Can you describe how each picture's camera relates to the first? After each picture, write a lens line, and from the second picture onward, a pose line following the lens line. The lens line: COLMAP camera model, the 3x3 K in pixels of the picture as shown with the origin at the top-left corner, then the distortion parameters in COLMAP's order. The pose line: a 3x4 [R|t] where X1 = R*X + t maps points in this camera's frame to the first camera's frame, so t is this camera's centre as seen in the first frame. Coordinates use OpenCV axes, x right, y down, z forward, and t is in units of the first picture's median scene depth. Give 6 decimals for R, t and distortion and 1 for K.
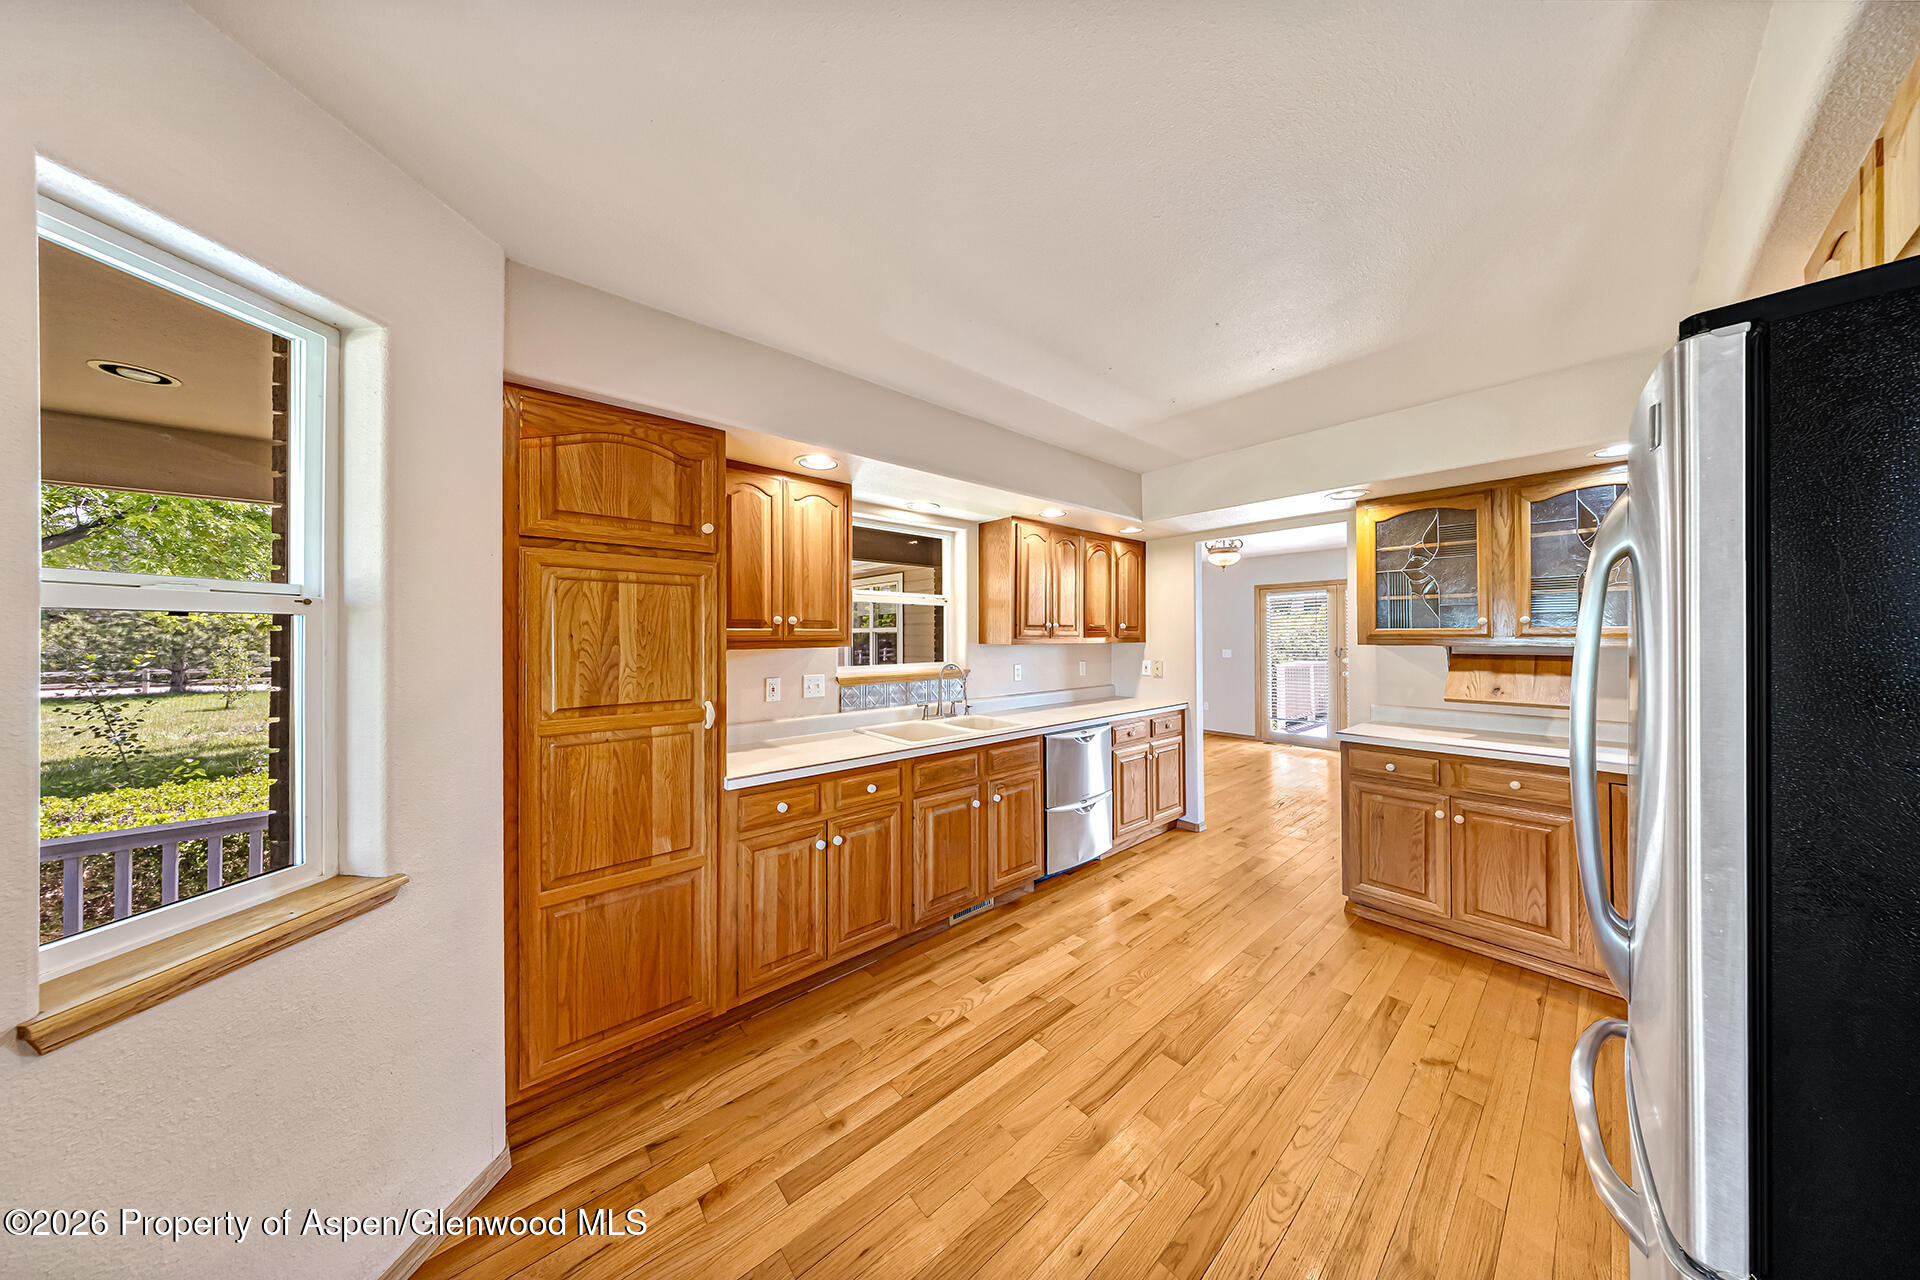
lens RADIAL K [[560.8, 0, 963.2], [0, 560.8, 638.3], [0, 0, 1]] dist [0.002778, -0.000190]
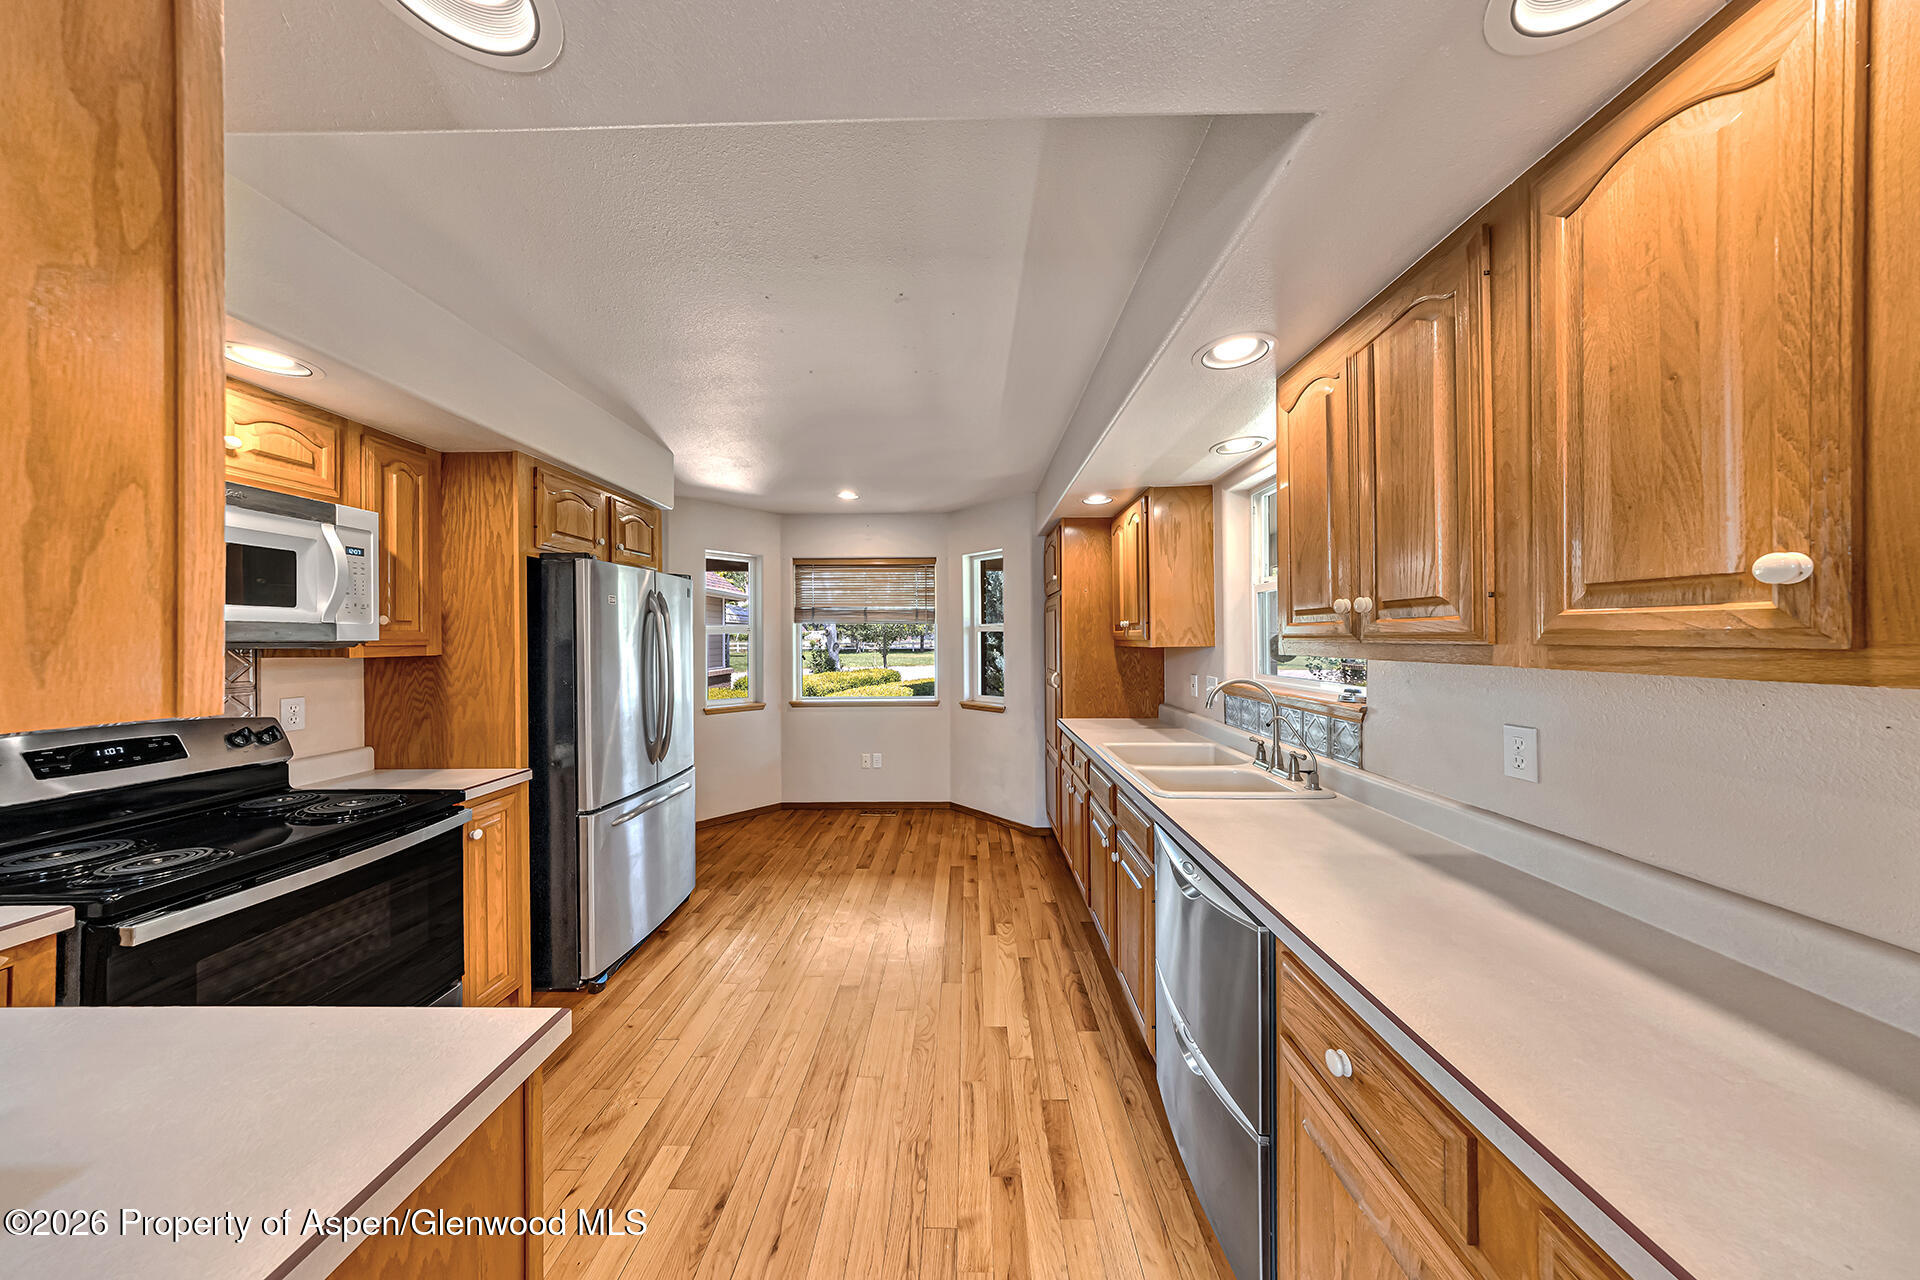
lens RADIAL K [[560.8, 0, 956.9], [0, 560.8, 634.9], [0, 0, 1]] dist [0.002778, -0.000190]
pose [[-0.673018, -0.000727, -0.739626, 0.800607], [0.003321, 0.999986, -0.004004, -0.006280], [0.739619, -0.005151, -0.673006, 1.428445]]
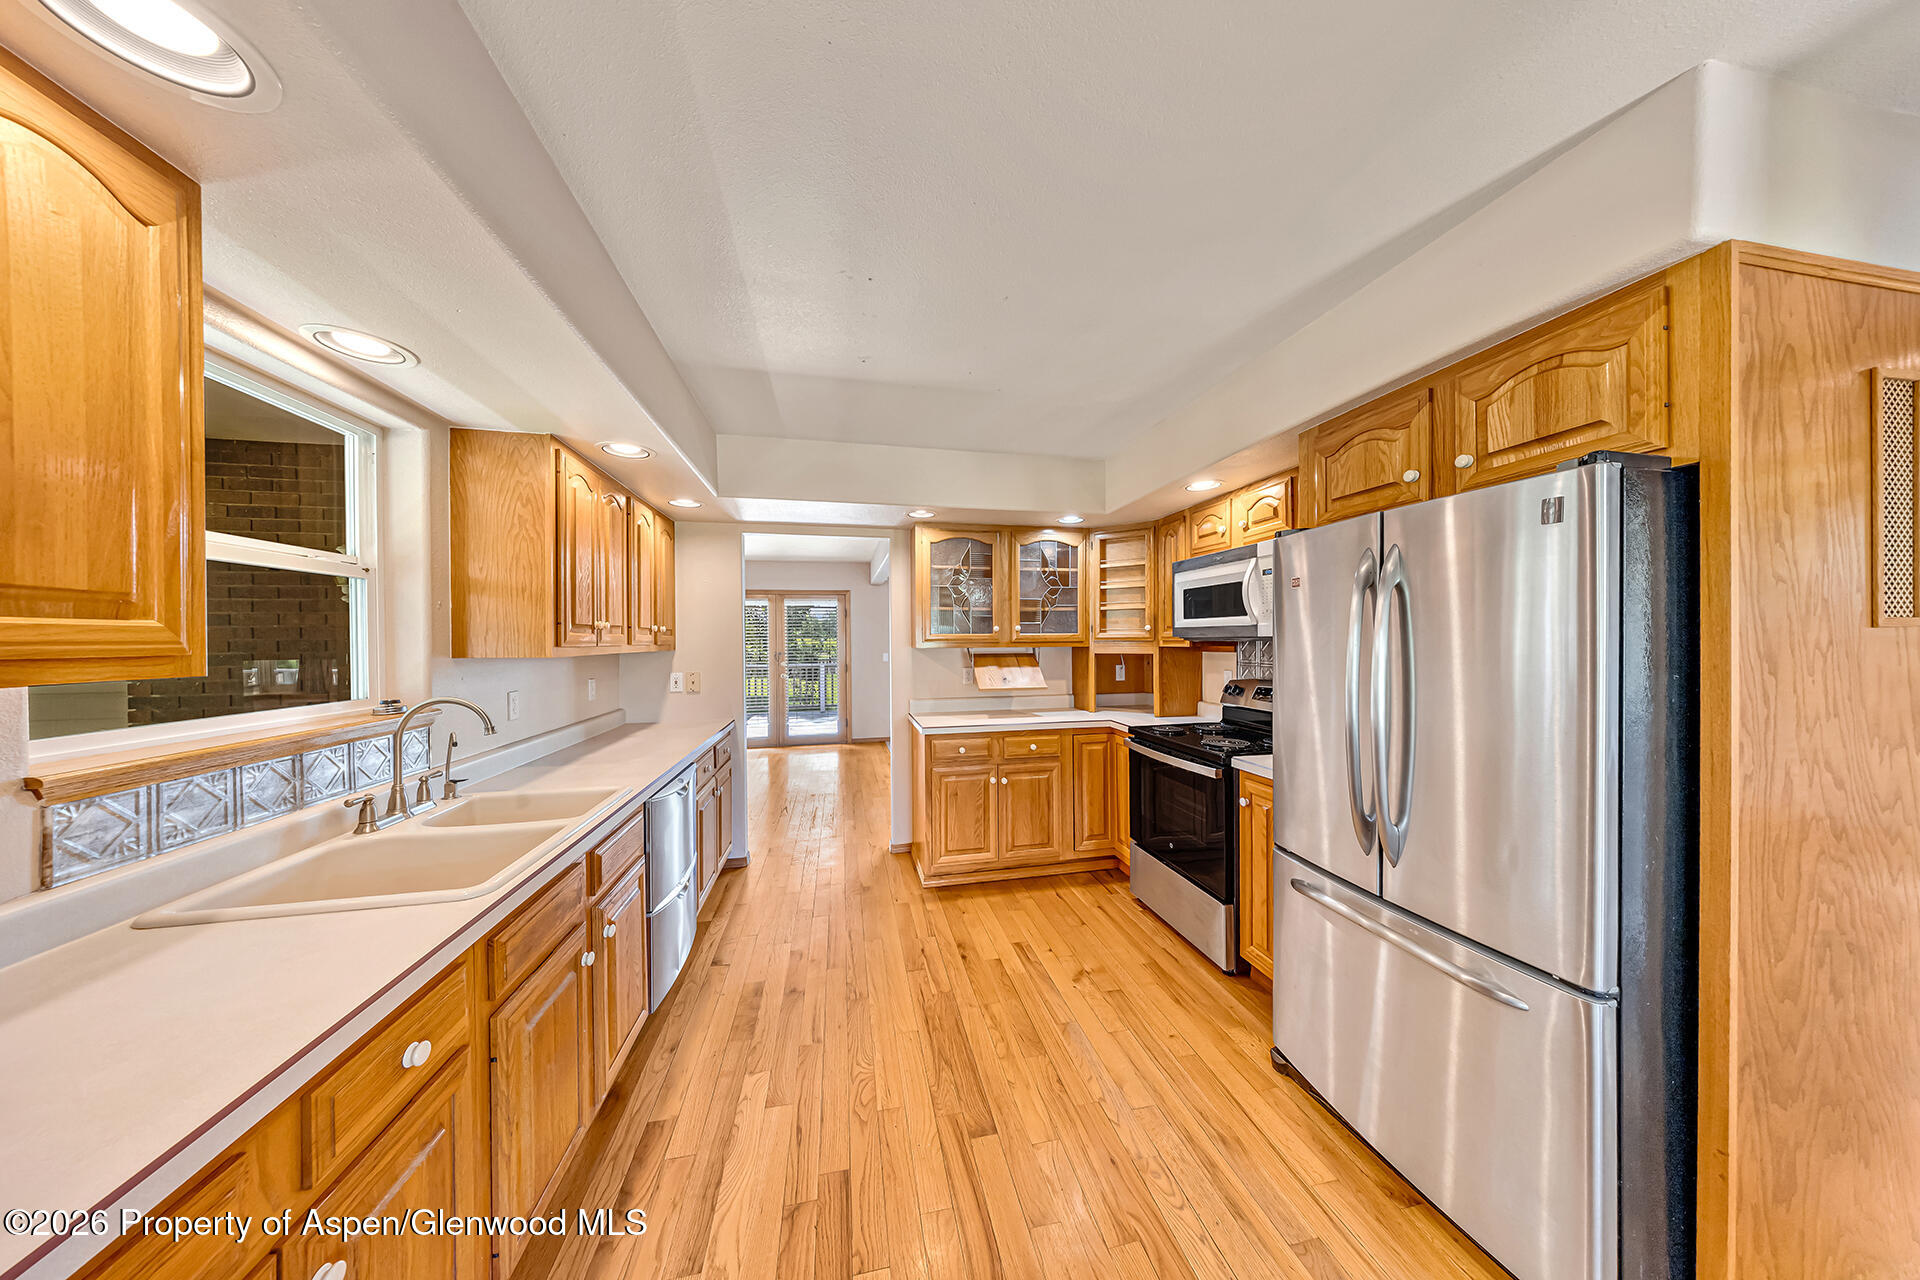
lens RADIAL K [[560.8, 0, 959.9], [0, 560.8, 640.0], [0, 0, 1]] dist [0.002778, -0.000190]
pose [[0.486895, -0.005634, 0.873443, -0.277816], [0.010080, 0.999949, 0.000831, -0.004849], [-0.873403, 0.008400, 0.486927, 0.434253]]
